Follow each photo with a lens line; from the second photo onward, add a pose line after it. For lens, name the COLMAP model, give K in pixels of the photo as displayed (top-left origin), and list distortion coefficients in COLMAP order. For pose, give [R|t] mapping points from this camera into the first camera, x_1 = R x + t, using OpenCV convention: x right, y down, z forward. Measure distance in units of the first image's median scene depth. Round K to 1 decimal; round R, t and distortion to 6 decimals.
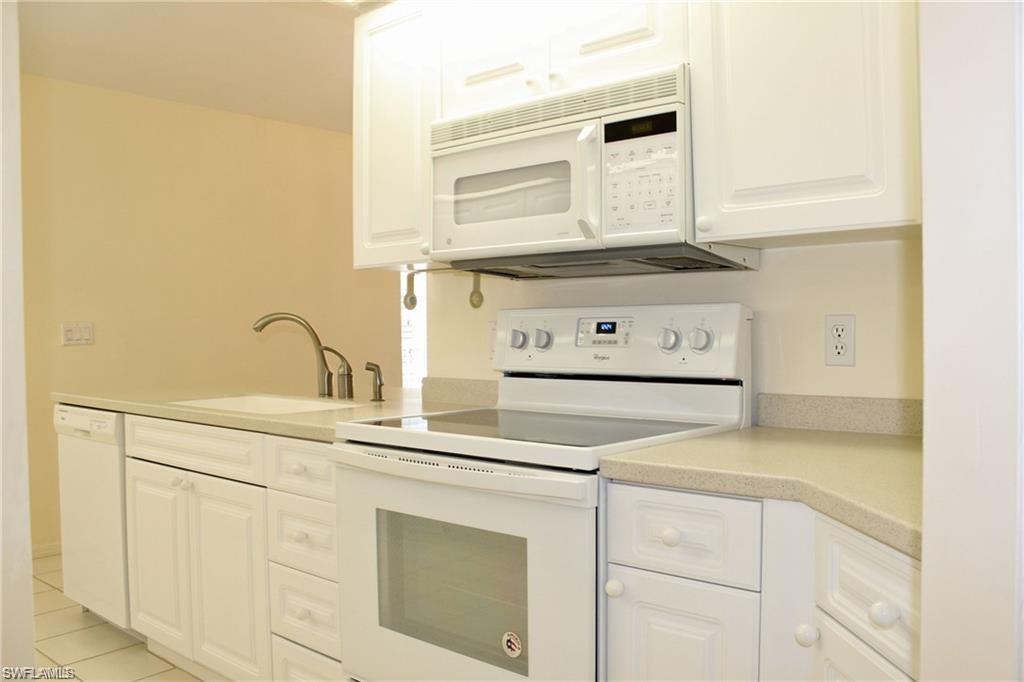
lens RADIAL K [[849.9, 0, 542.7], [0, 849.9, 341.6], [0, 0, 1]] dist [-0.123966, -0.002164]
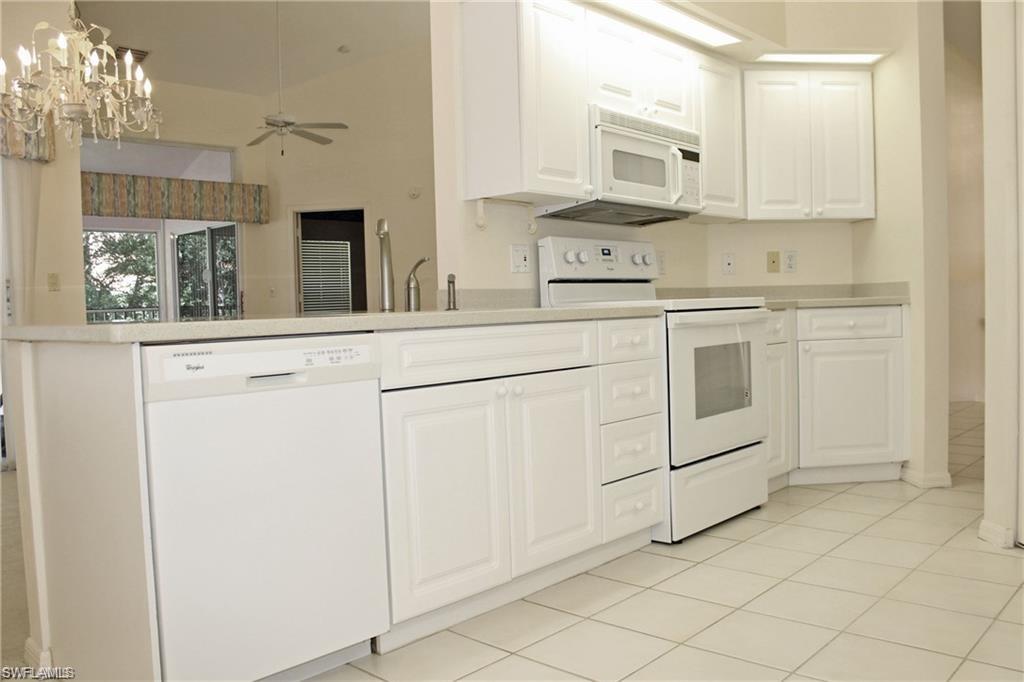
lens RADIAL K [[849.9, 0, 542.7], [0, 849.9, 341.6], [0, 0, 1]] dist [-0.123966, -0.002164]
pose [[0.019291, -0.040464, 0.998995, -1.678976], [0.037895, 0.998492, 0.039712, 0.093120], [-0.999095, 0.037091, 0.020795, 1.119464]]
